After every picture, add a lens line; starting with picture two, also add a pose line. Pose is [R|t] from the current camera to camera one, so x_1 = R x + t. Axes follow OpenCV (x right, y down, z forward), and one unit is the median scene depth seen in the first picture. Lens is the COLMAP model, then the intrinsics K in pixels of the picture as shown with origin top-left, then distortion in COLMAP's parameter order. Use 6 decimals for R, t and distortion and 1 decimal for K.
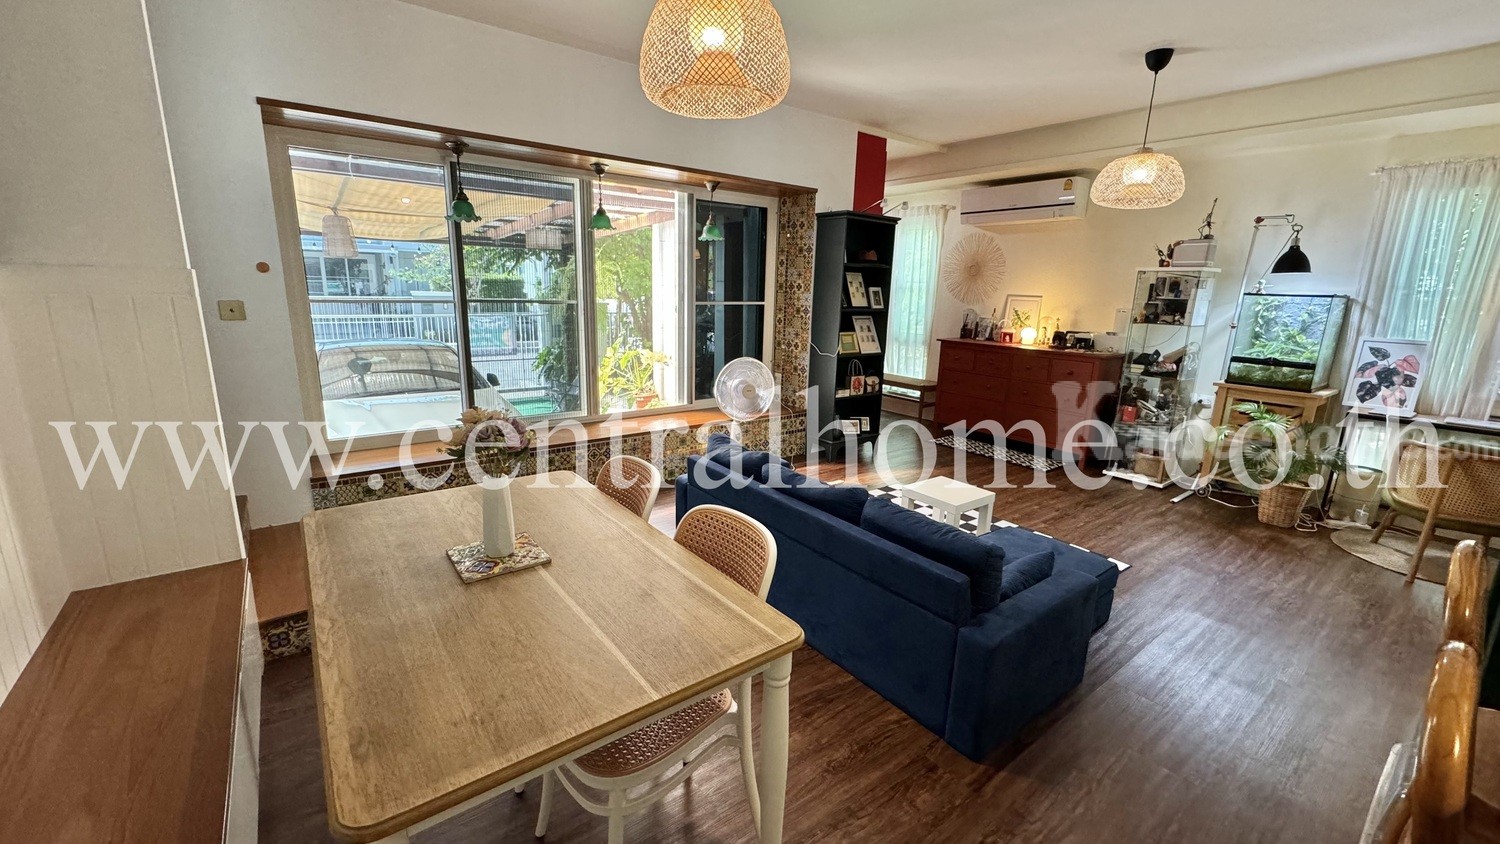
lens RADIAL K [[593.2, 0, 750.0], [0, 593.2, 422.0], [0, 0, 1]] dist [-0.000380, 0.000181]
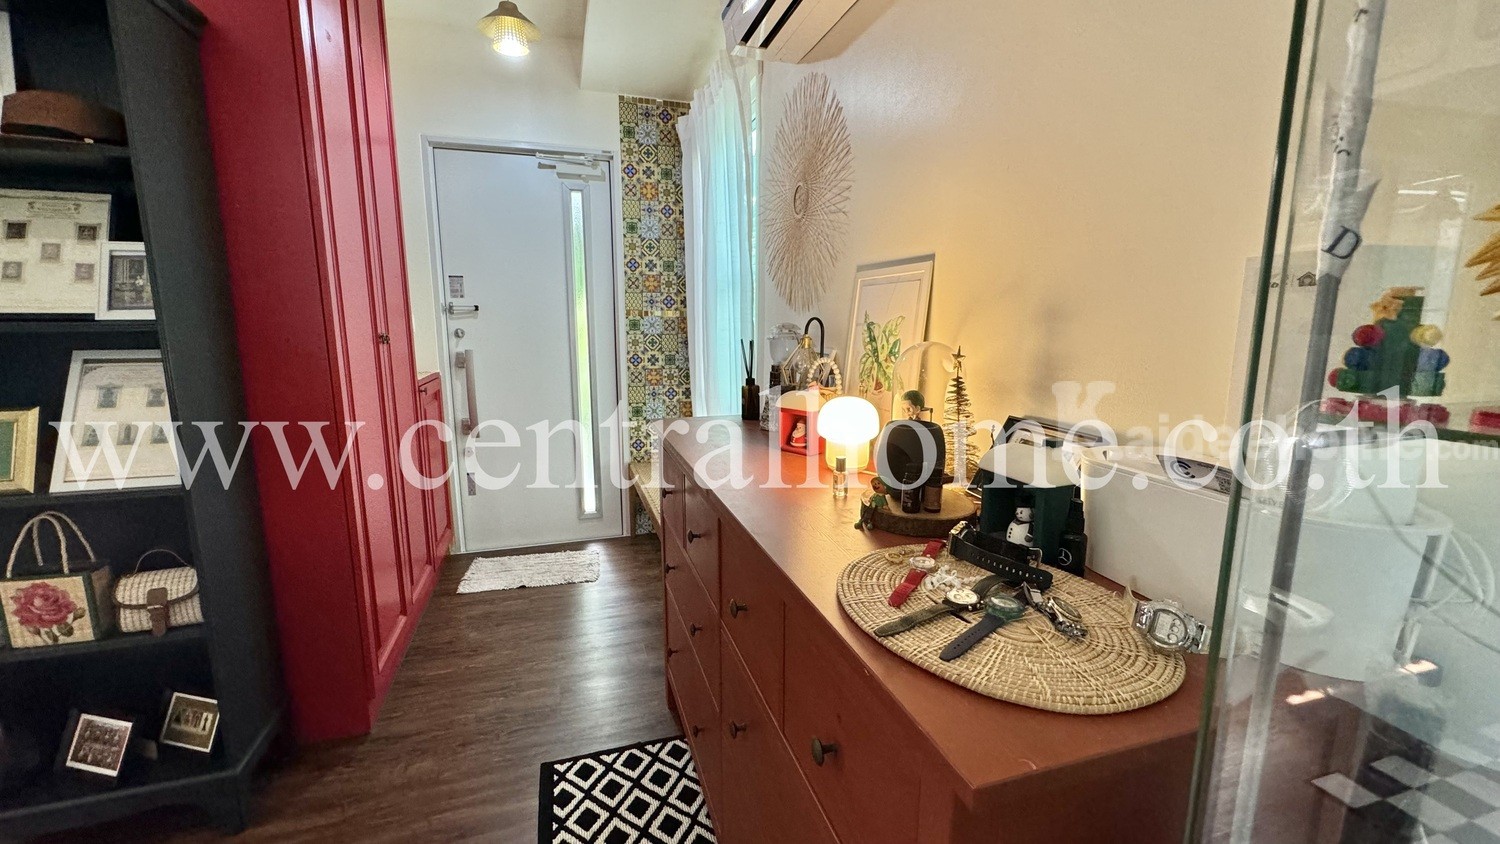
lens RADIAL K [[593.2, 0, 750.0], [0, 593.2, 422.0], [0, 0, 1]] dist [-0.000380, 0.000181]
pose [[0.936301, 0.048054, -0.347896, 0.552621], [-0.063959, 0.997360, -0.034371, -0.154379], [0.345326, 0.054433, 0.936903, 0.840269]]
